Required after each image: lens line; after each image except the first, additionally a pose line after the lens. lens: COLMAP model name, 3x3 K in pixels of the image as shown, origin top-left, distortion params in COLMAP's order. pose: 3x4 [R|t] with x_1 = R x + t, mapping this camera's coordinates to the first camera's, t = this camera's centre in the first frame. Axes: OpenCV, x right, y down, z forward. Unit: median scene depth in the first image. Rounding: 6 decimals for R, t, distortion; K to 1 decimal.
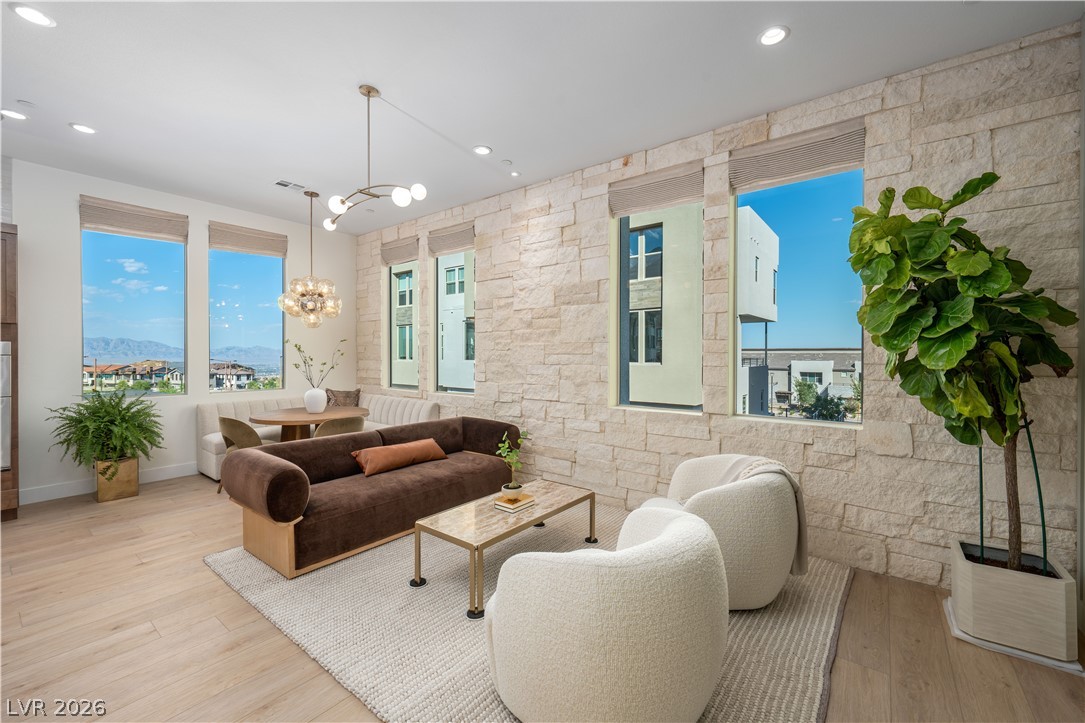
lens RADIAL K [[447.7, 0, 542.4], [0, 447.7, 359.0], [0, 0, 1]] dist [0.000074, 0.000005]
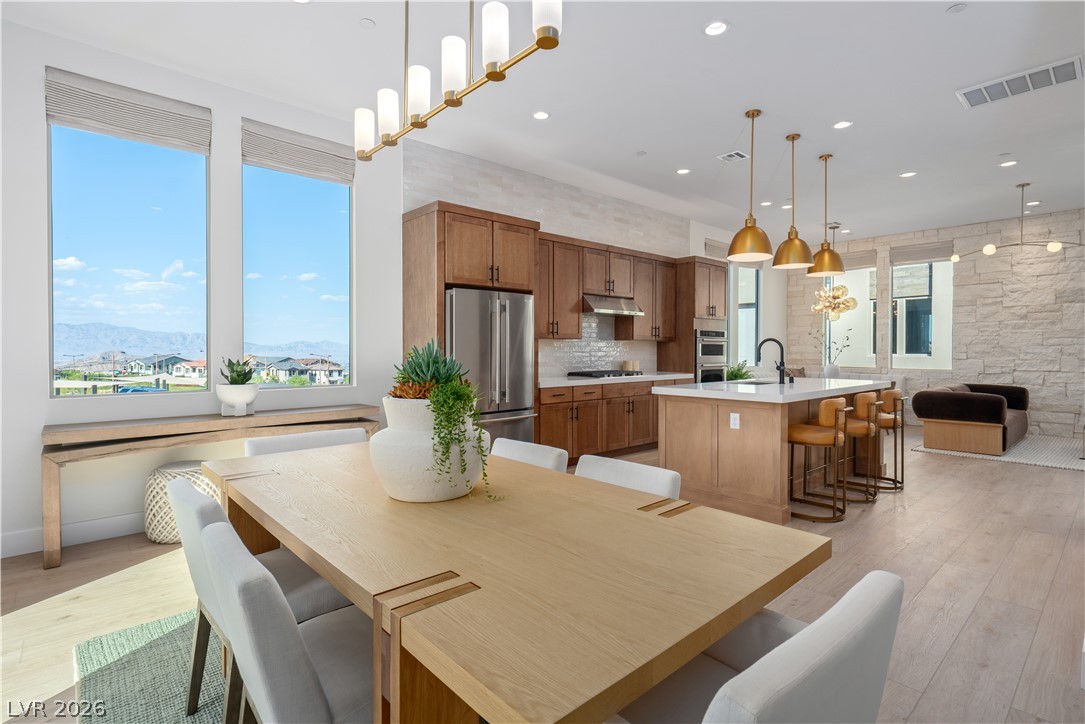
lens RADIAL K [[526.9, 0, 545.5], [0, 526.9, 356.0], [0, 0, 1]] dist [0.002015, 0.000090]
pose [[0.982970, 0.002313, -0.183750, -1.180087], [-0.001877, 0.999995, 0.002546, 0.042654], [0.183755, -0.002158, 0.982970, -0.877792]]
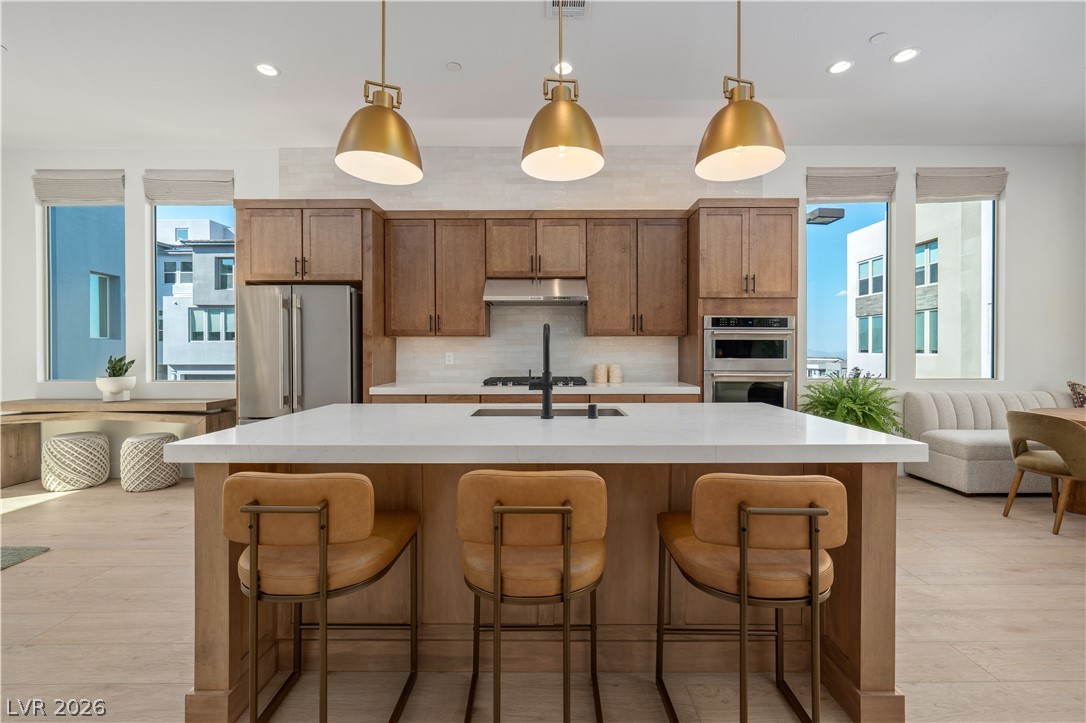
lens RADIAL K [[440.0, 0, 550.1], [0, 440.0, 353.1], [0, 0, 1]] dist [0.000050, 0.000101]
pose [[0.608558, 0.001050, -0.793509, -0.565757], [-0.006152, 0.999975, -0.003395, 0.039578], [0.793486, 0.006947, 0.608549, 0.006418]]
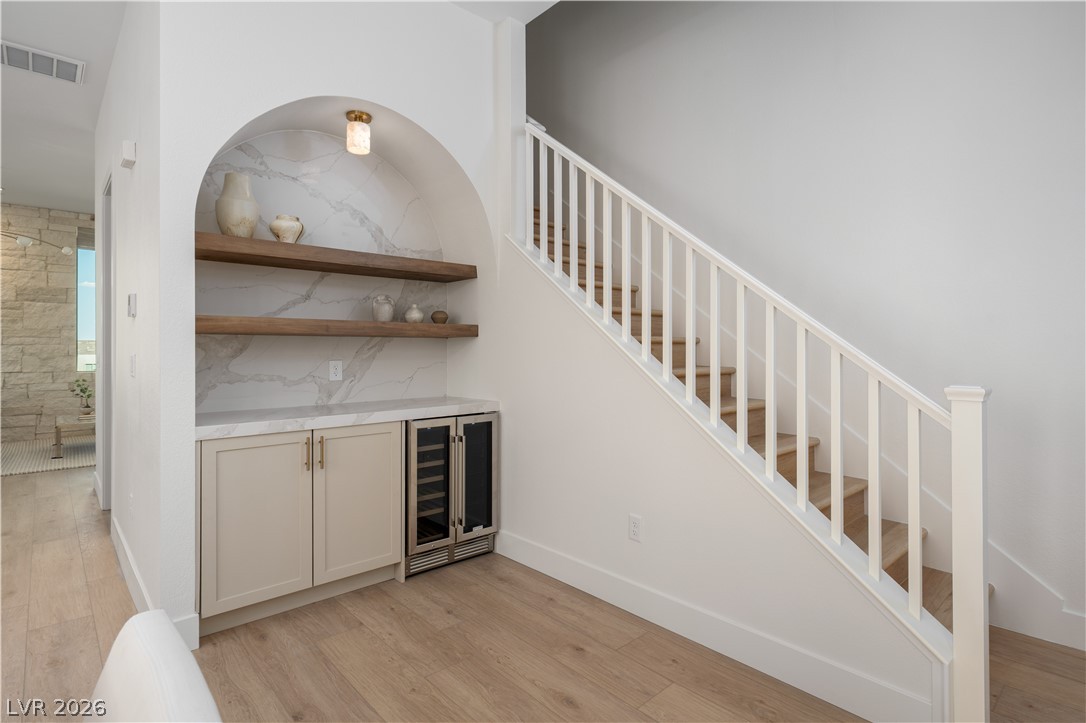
lens RADIAL K [[547.1, 0, 555.6], [0, 547.1, 347.4], [0, 0, 1]] dist [0.003057, 0.000088]
pose [[0.164914, 0.003861, 0.986300, -1.251898], [0.008936, 0.999945, -0.005408, 0.041154], [-0.986267, 0.009705, 0.164871, -0.807981]]
